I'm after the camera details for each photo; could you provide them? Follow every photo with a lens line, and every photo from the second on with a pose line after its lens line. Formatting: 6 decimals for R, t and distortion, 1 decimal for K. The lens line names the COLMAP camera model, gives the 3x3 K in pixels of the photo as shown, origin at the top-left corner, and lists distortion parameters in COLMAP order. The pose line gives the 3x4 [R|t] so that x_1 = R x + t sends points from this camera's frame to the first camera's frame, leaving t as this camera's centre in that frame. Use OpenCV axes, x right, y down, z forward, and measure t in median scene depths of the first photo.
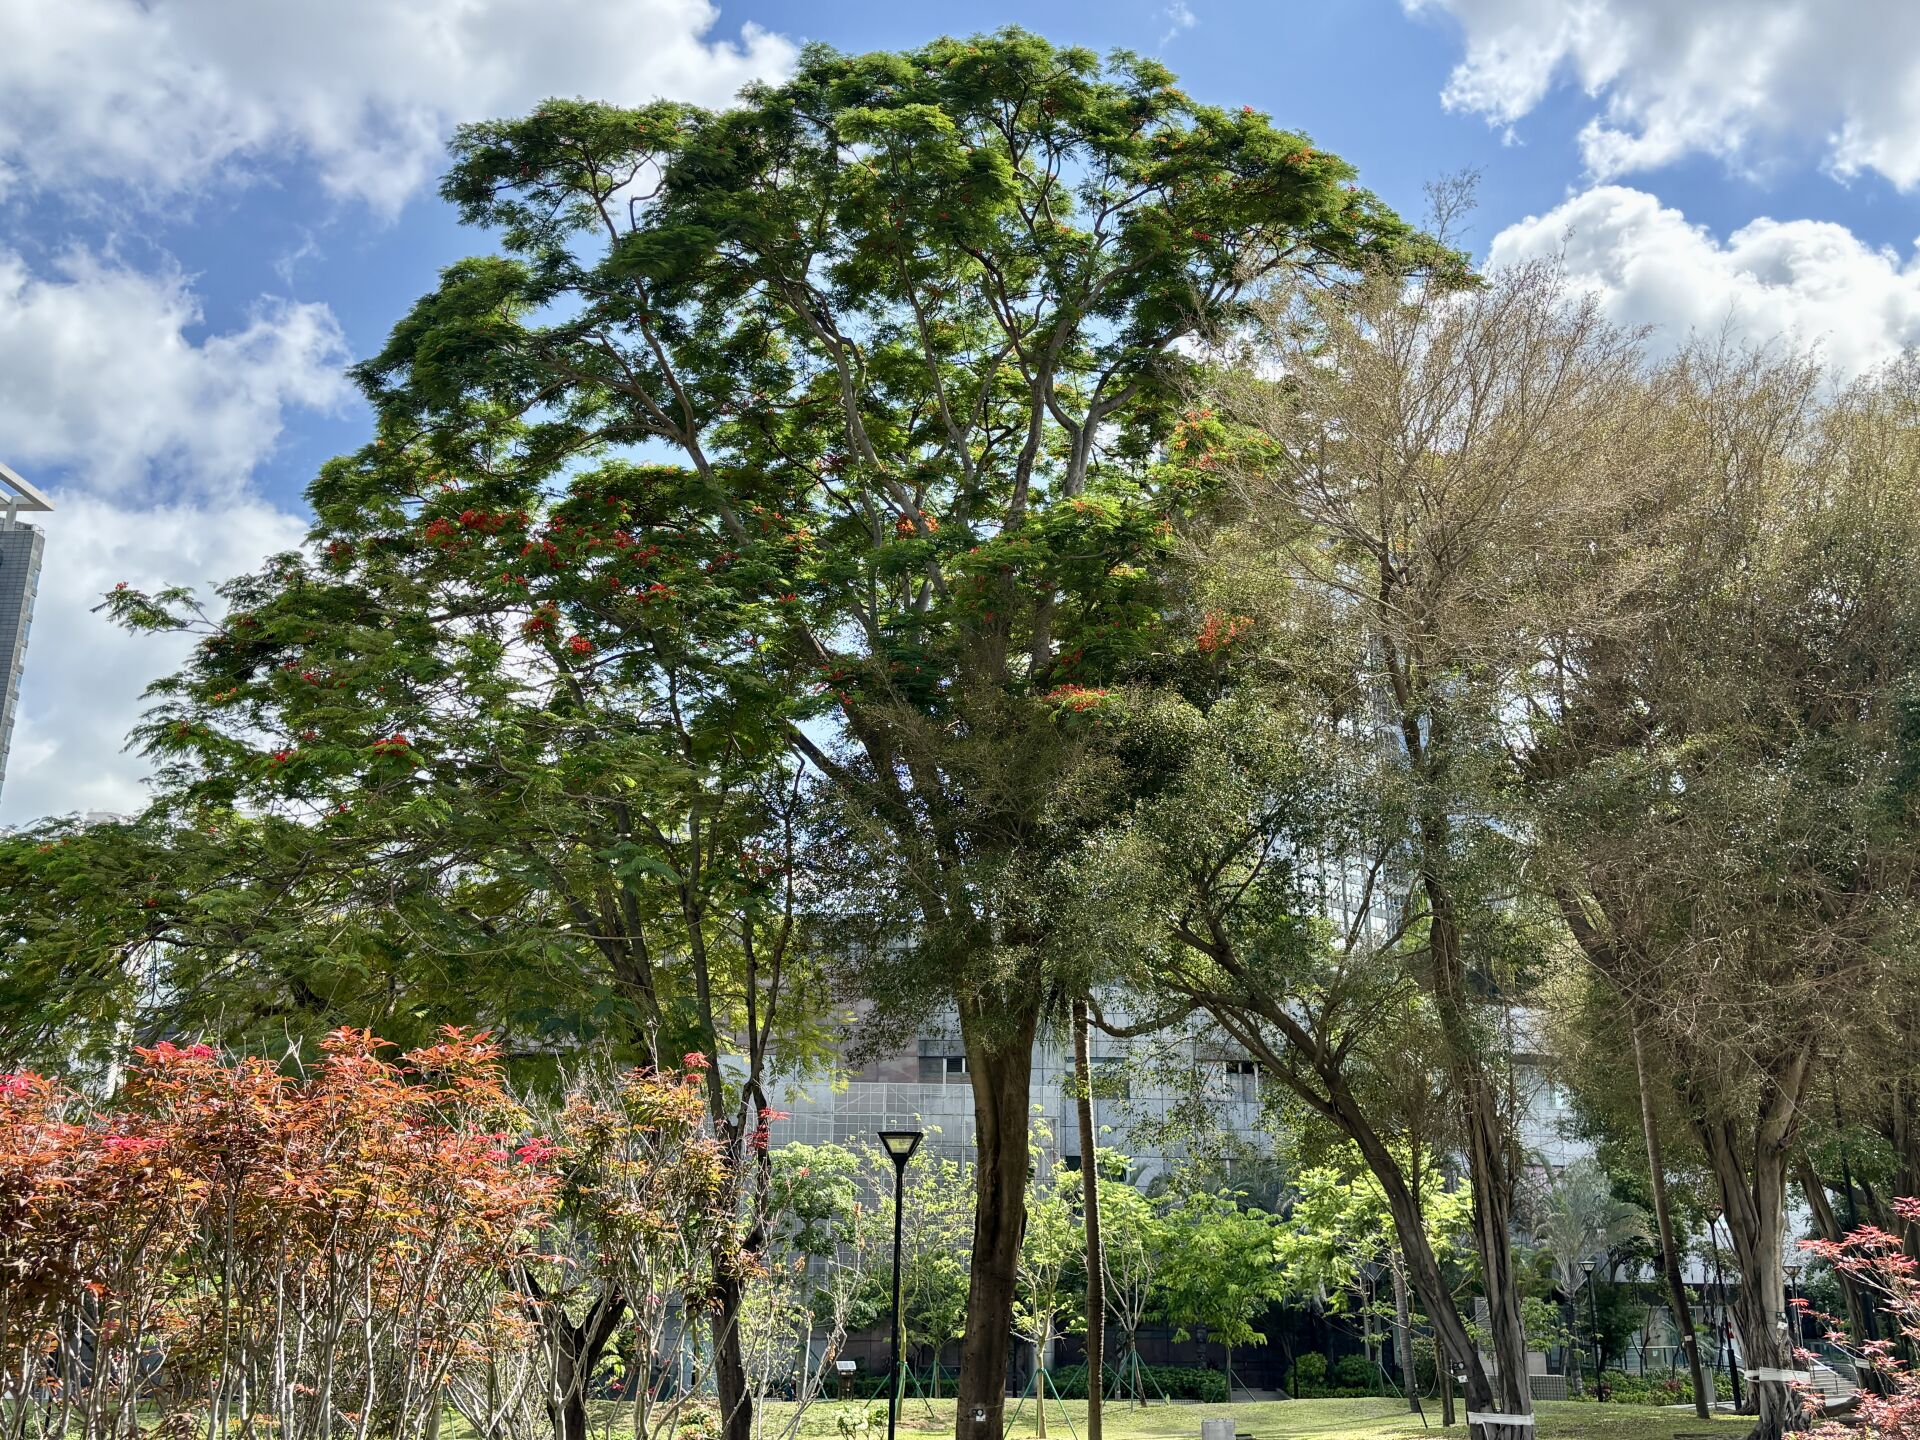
lens RADIAL K [[1806.5, 0, 960.0], [0, 1806.5, 720.0], [0, 0, 1]] dist [-0.000950, -0.000429]
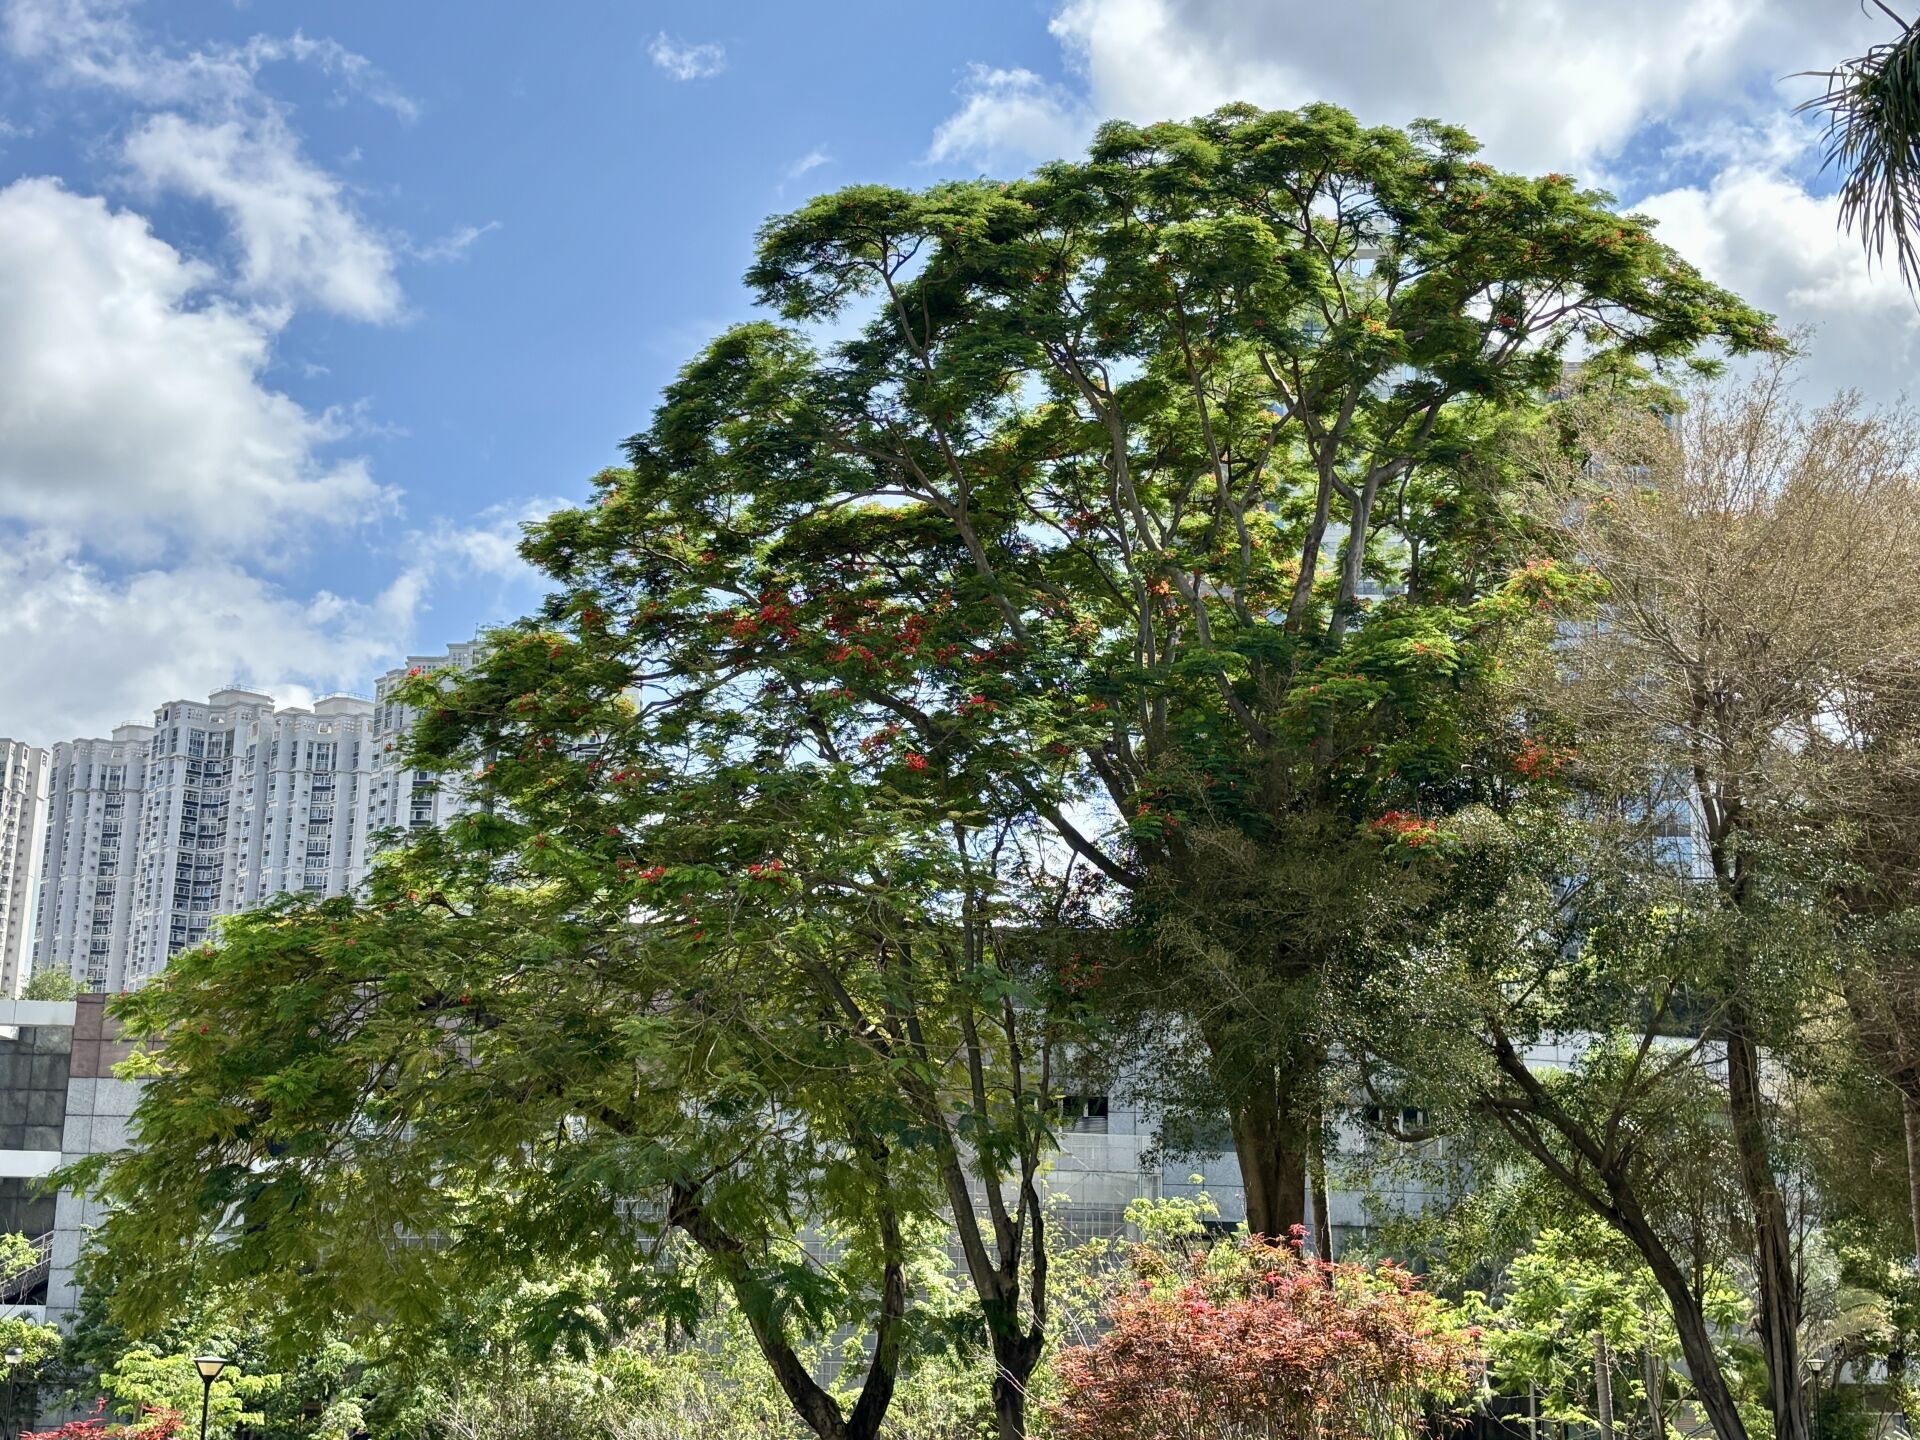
lens RADIAL K [[2482.8, 0, 960.0], [0, 2482.8, 720.0], [0, 0, 1]] dist [0.021570, -0.001259]
pose [[0.999790, 0.014111, 0.014893, -0.153190], [-0.014797, 0.998784, 0.047025, -0.097788], [-0.014212, -0.047235, 0.998783, -0.294193]]
